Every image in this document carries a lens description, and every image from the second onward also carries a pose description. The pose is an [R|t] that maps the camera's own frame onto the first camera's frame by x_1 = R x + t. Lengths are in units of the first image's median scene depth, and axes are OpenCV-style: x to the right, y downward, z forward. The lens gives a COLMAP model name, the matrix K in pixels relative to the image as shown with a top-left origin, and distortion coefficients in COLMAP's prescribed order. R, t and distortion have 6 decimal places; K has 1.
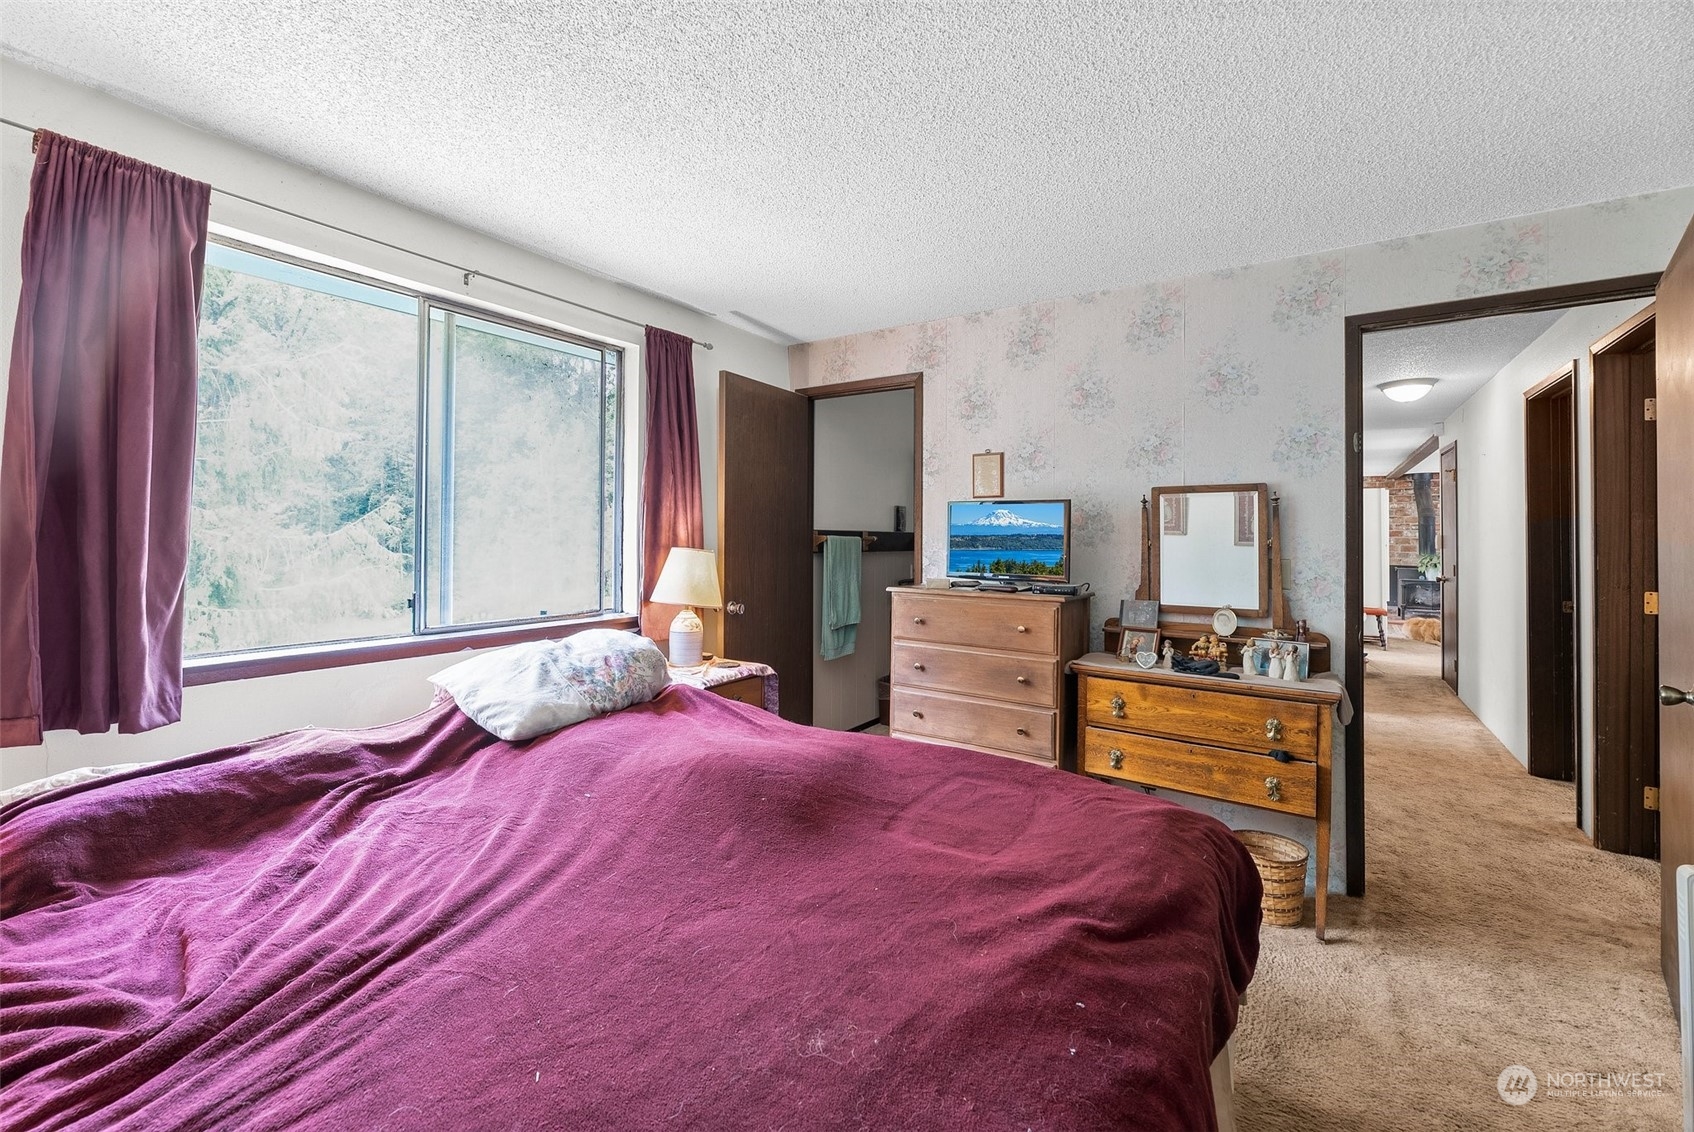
lens RADIAL K [[679.3, 0, 853.2], [0, 679.3, 529.0], [0, 0, 1]] dist [0.001918, 0.000238]
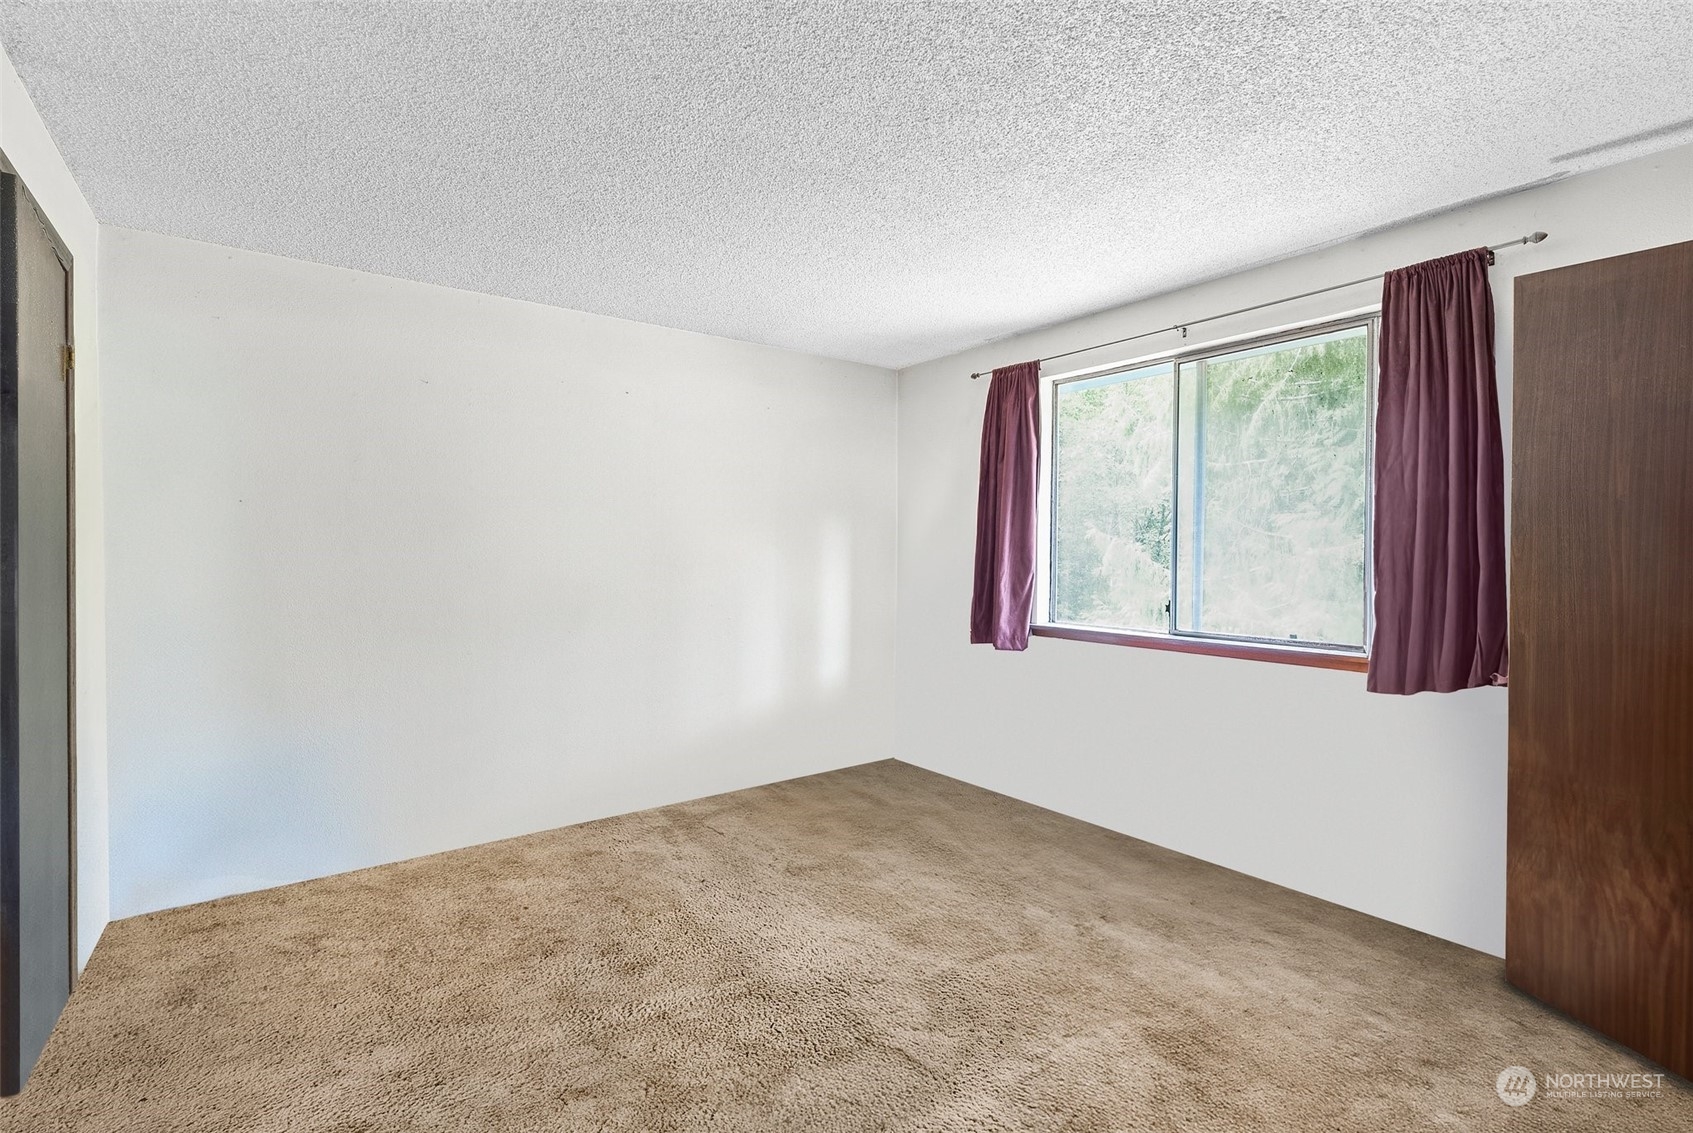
lens RADIAL K [[798.8, 0, 847.4], [0, 798.8, 564.9], [0, 0, 1]] dist [-0.000095, 0.000356]
pose [[-0.339814, 0.000299, -0.940493, 0.883439], [-0.001919, 0.999998, 0.001012, 0.028400], [0.940491, 0.002149, -0.339813, 0.898683]]
